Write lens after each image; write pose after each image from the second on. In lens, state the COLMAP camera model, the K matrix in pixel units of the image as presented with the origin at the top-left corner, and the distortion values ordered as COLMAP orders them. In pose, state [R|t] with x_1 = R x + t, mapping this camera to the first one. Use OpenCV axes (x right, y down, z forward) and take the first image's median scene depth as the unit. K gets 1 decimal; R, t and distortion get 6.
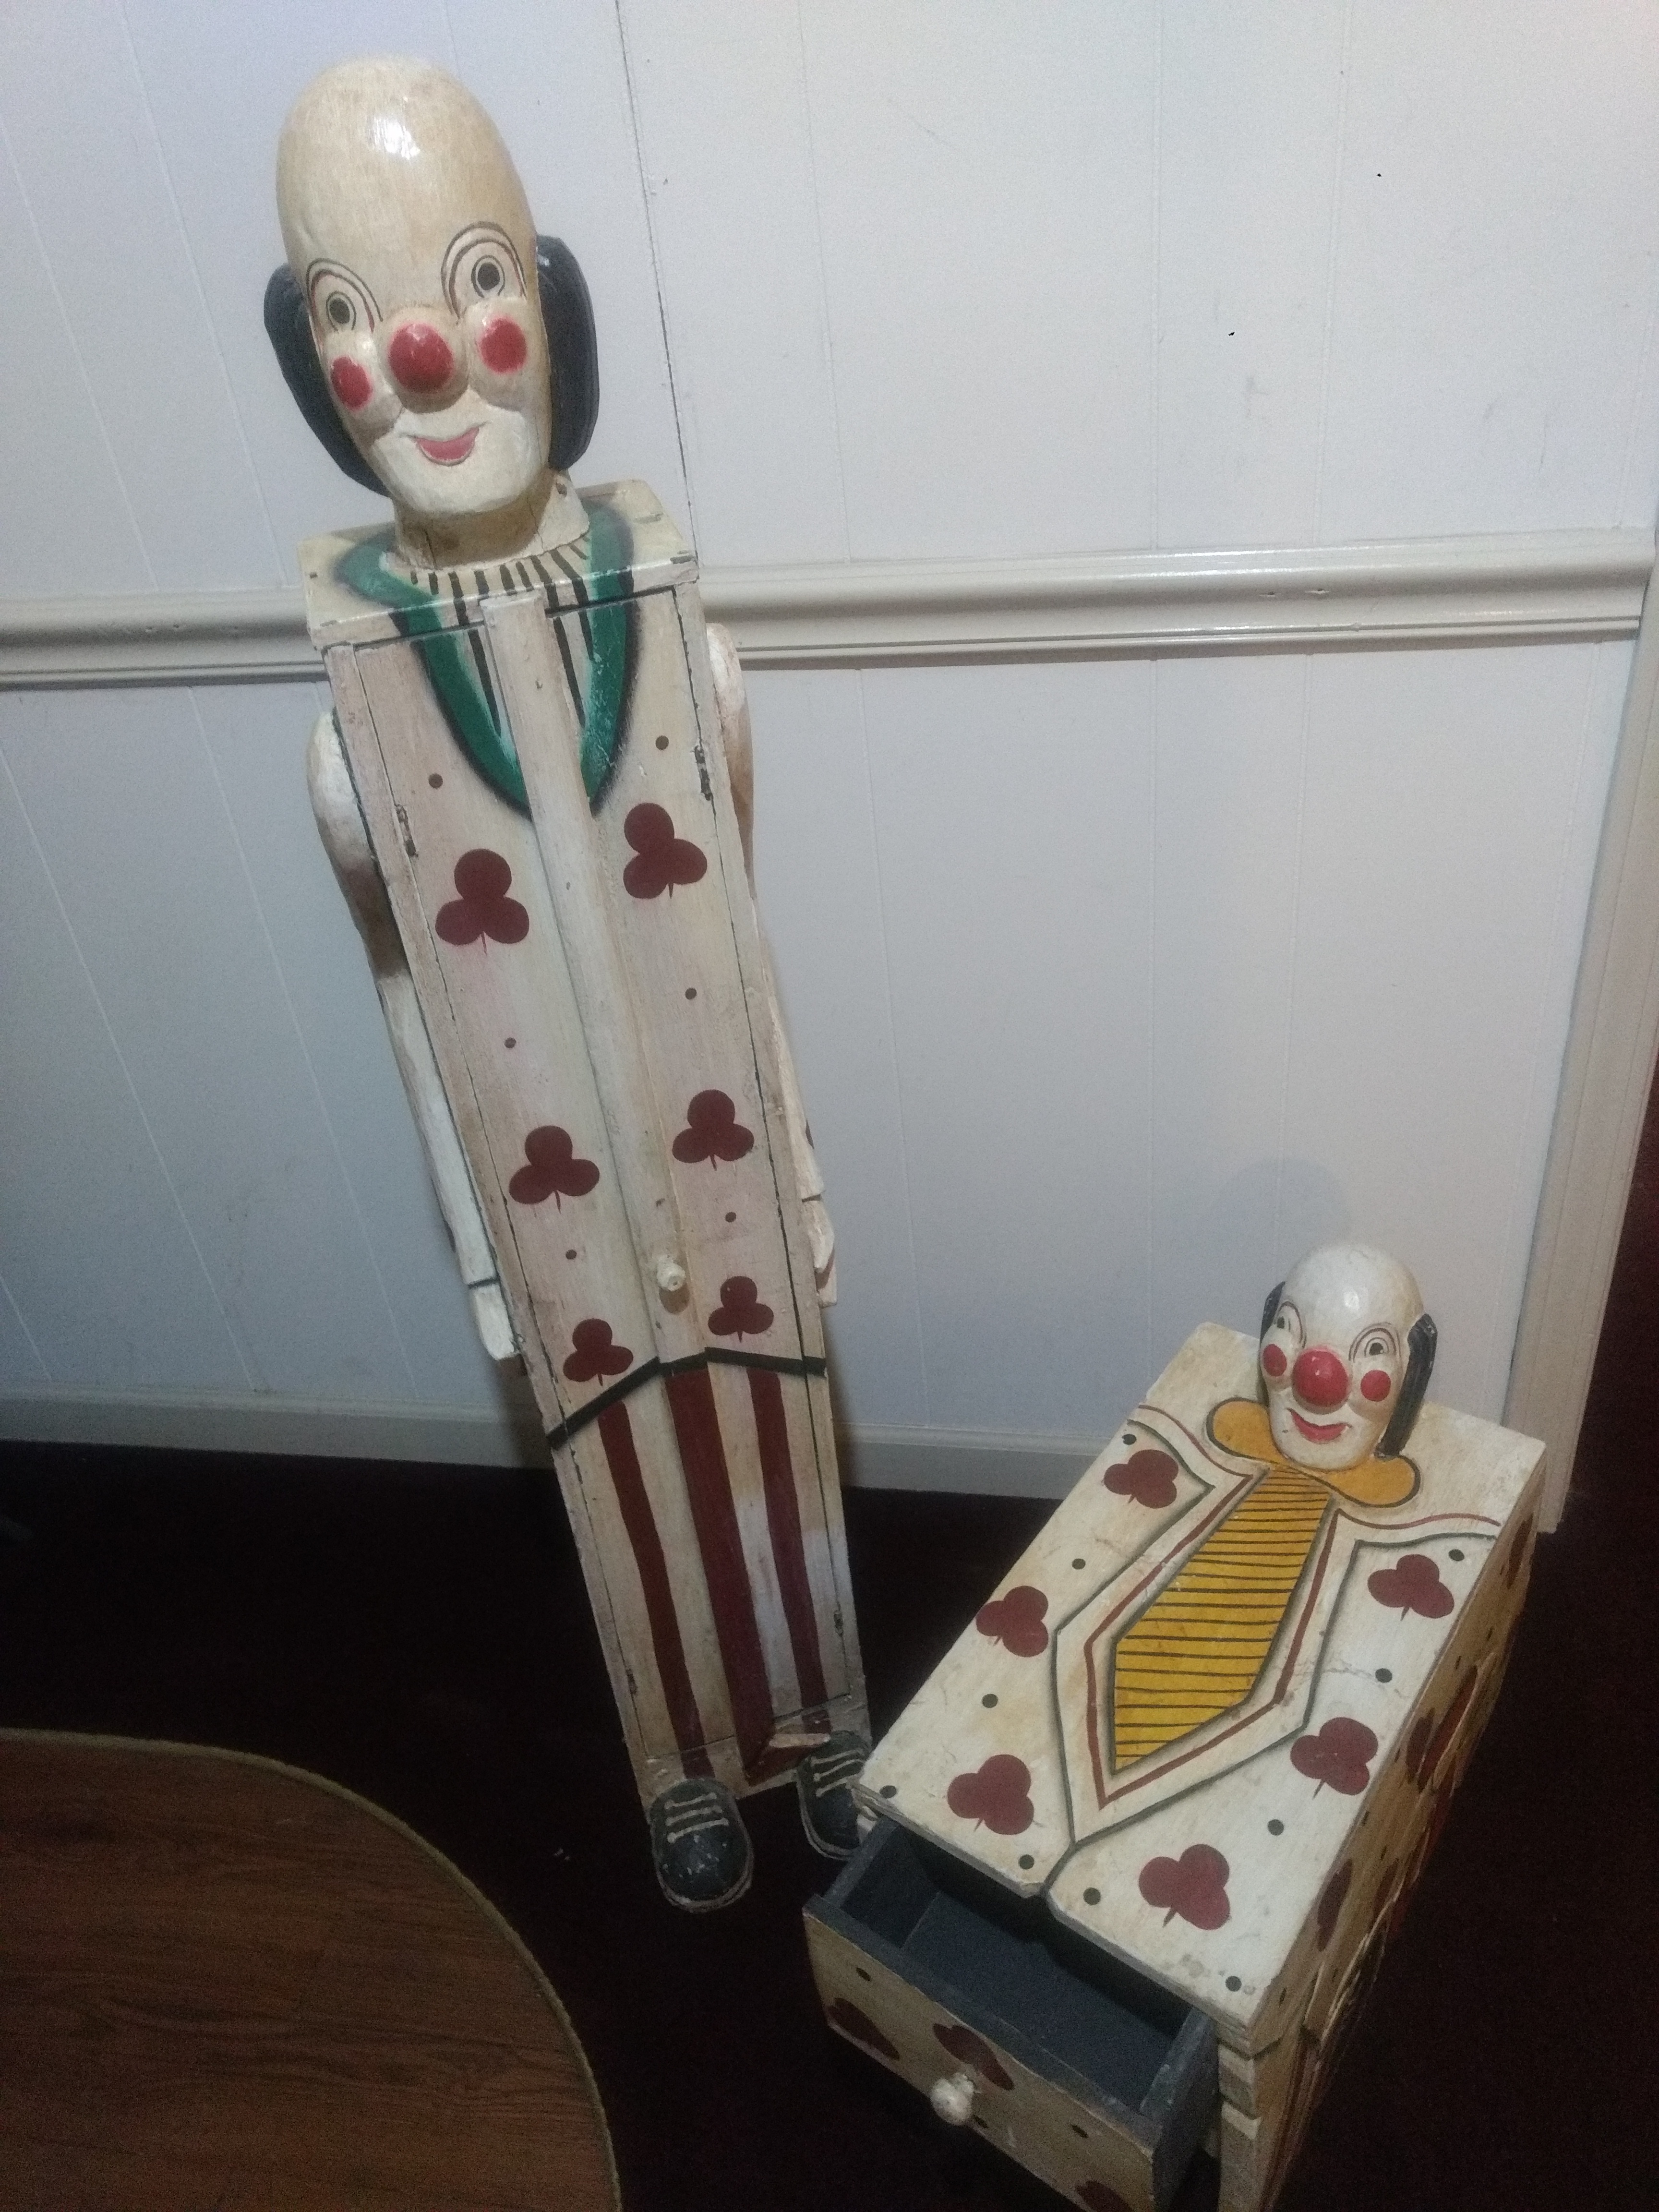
lens RADIAL K [[1705.6, 0, 826.8], [0, 1705.6, 1099.8], [0, 0, 1]] dist [0.004300, 0.007614]
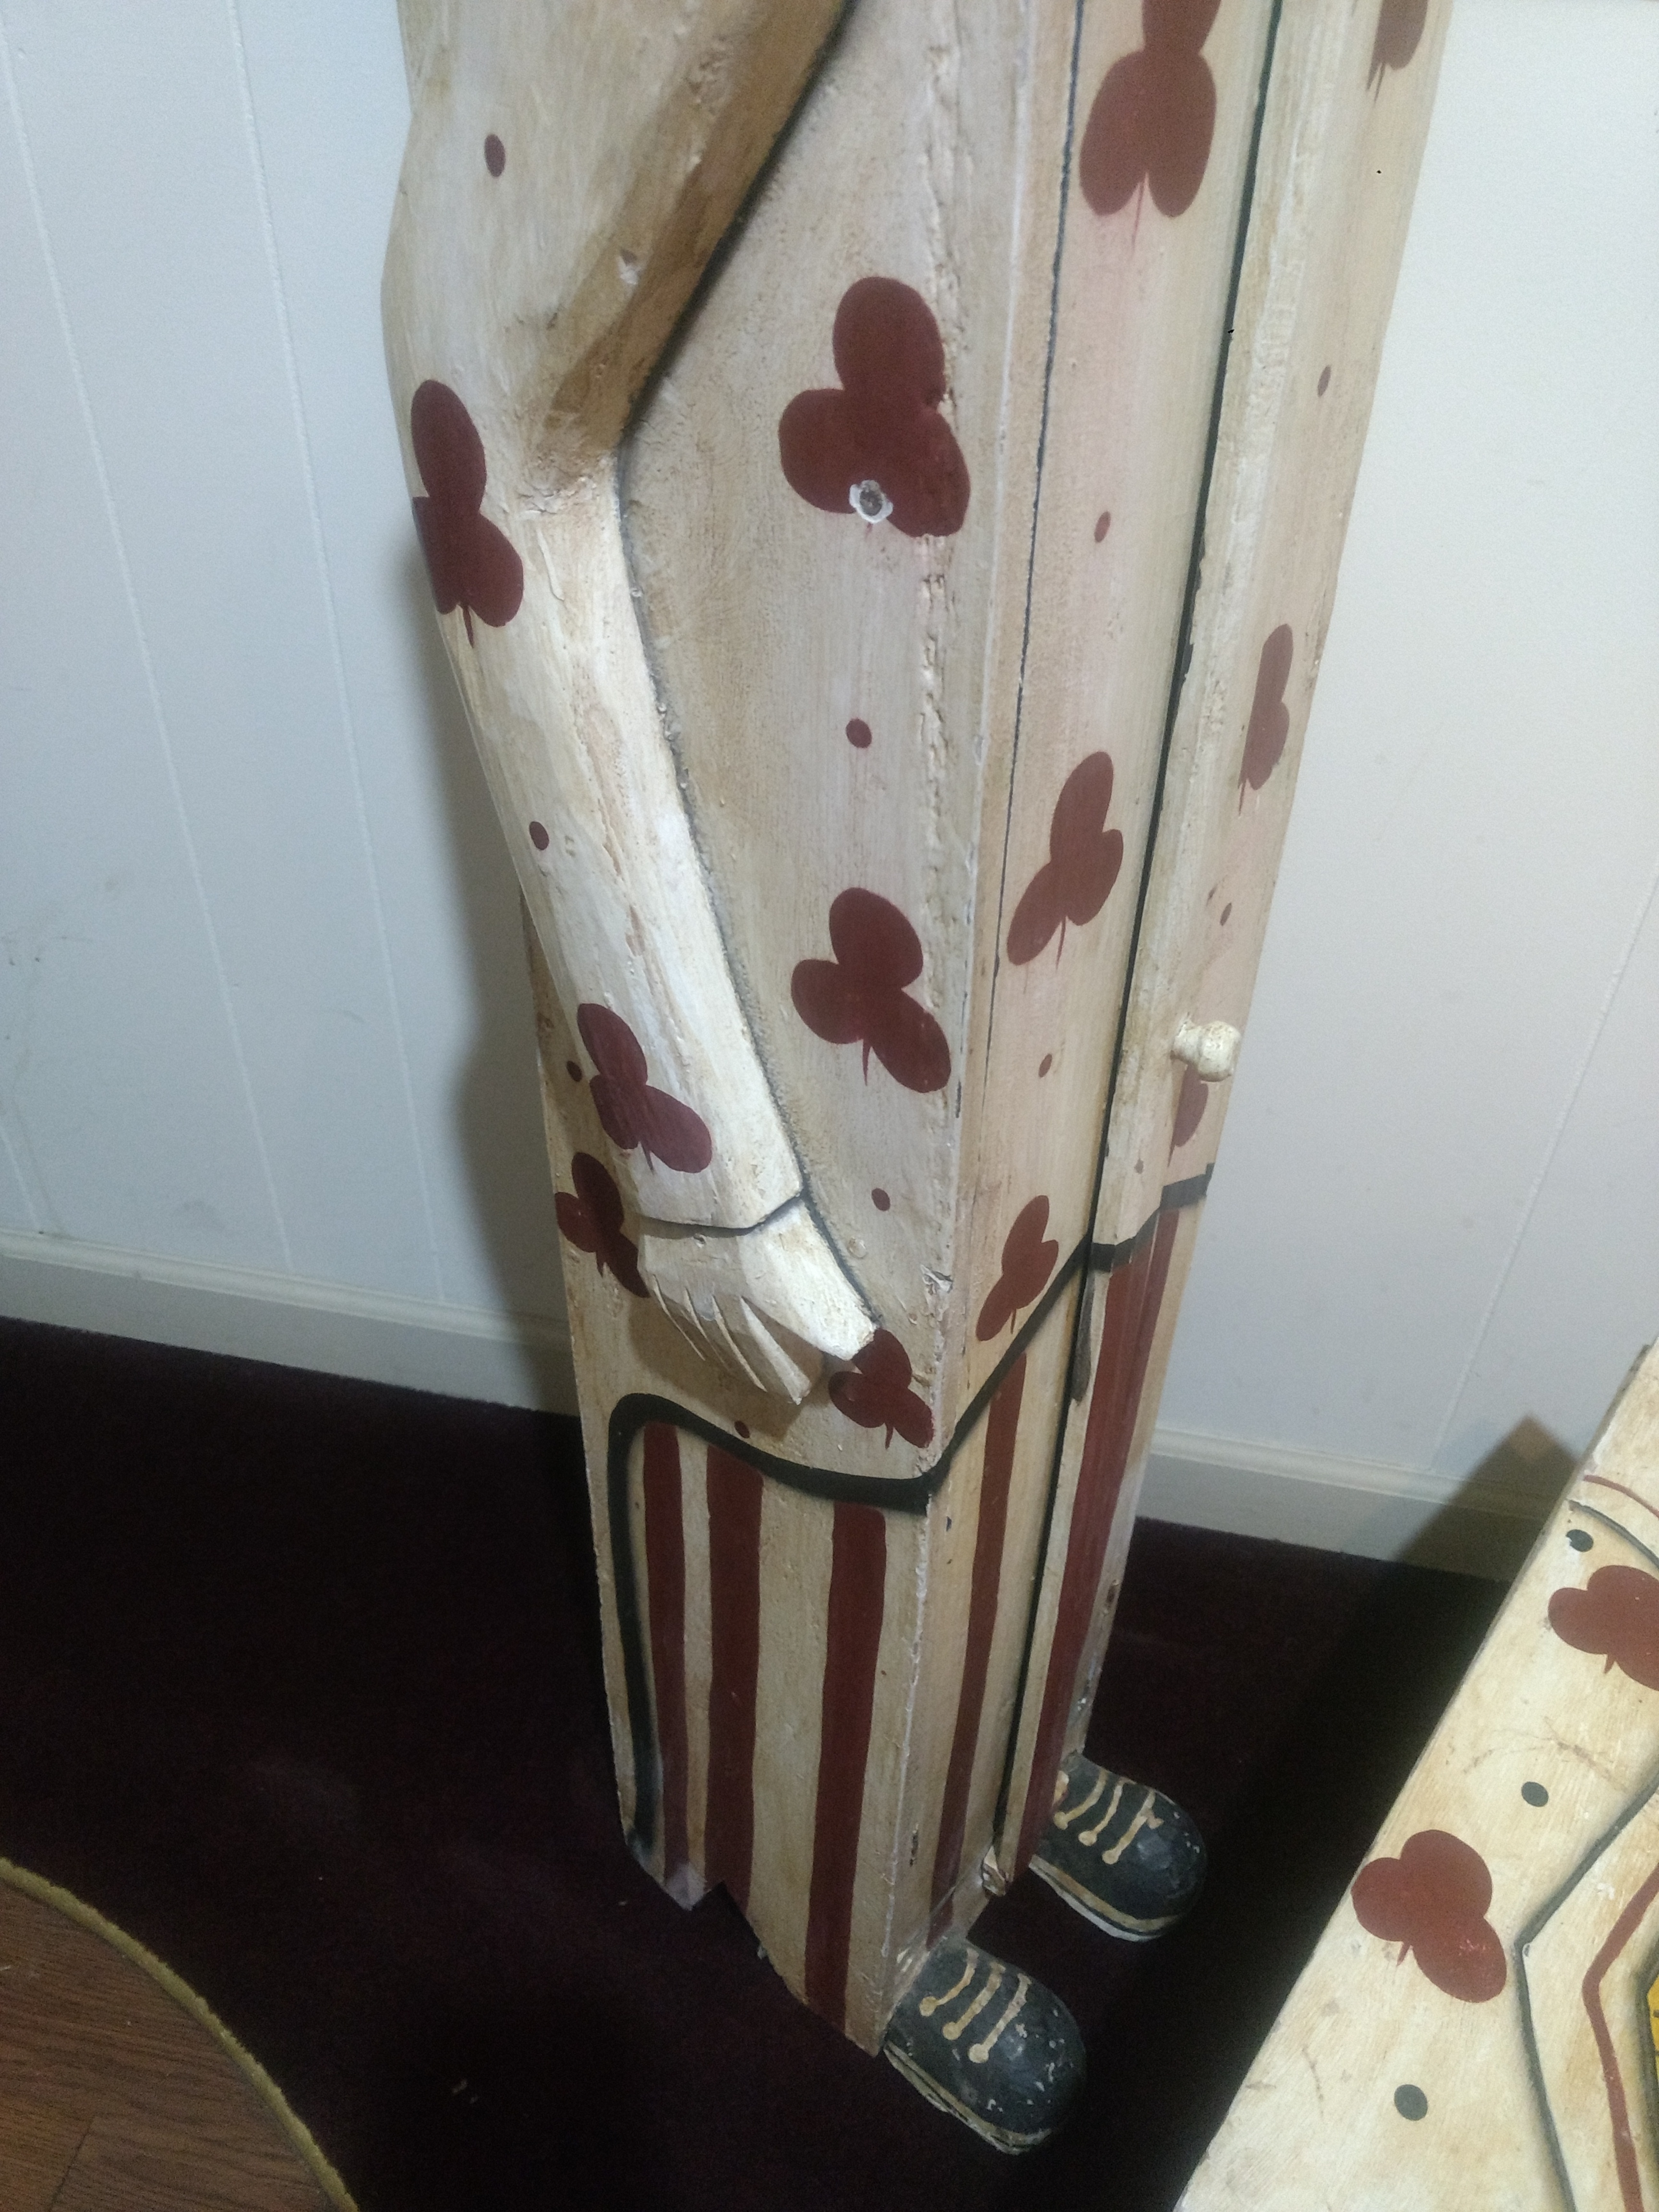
lens RADIAL K [[1705.6, 0, 819.4], [0, 1705.6, 1101.1], [0, 0, 1]] dist [0.004300, 0.007614]
pose [[0.991439, 0.115884, 0.060169, -0.127122], [-0.120854, 0.988864, 0.086852, 0.042386], [-0.049434, -0.093380, 0.994403, 0.510085]]
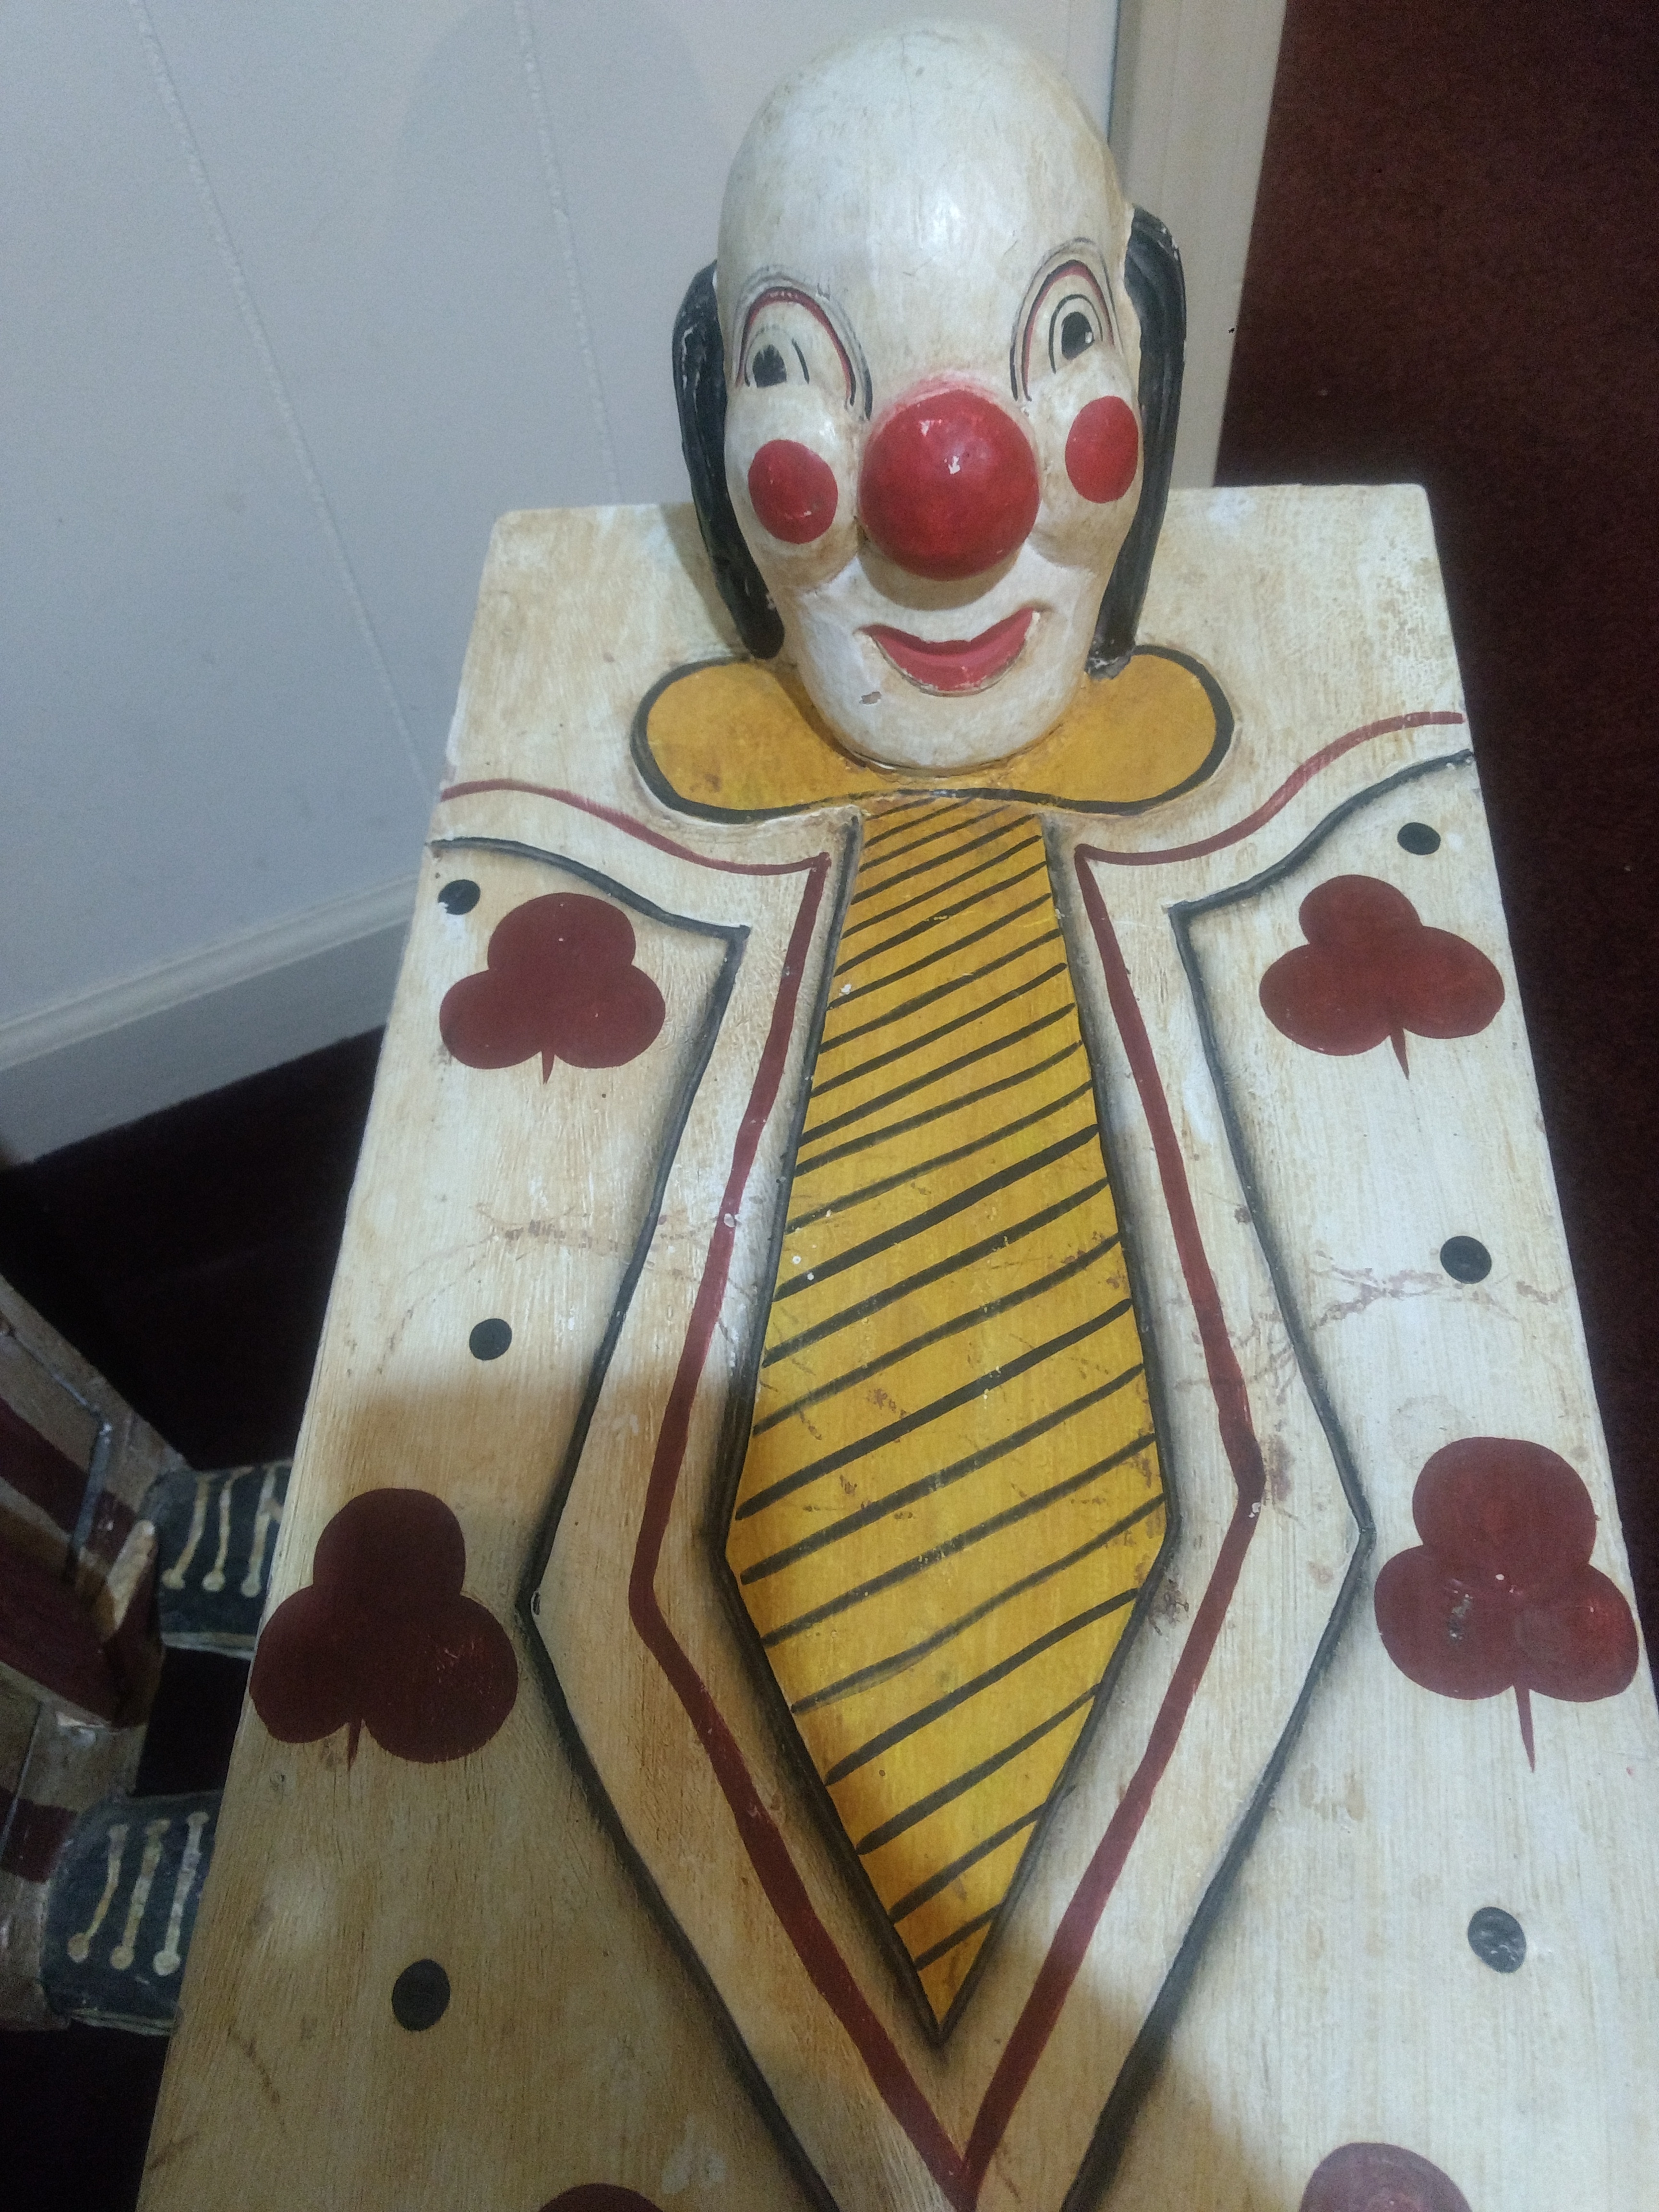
lens RADIAL K [[1705.6, 0, 821.6], [0, 1705.6, 1112.0], [0, 0, 1]] dist [0.004300, 0.007614]
pose [[0.829585, -0.446119, 0.335806, 0.112028], [0.294496, 0.860518, 0.415669, 0.124904], [-0.474405, -0.245939, 0.845254, 0.720415]]
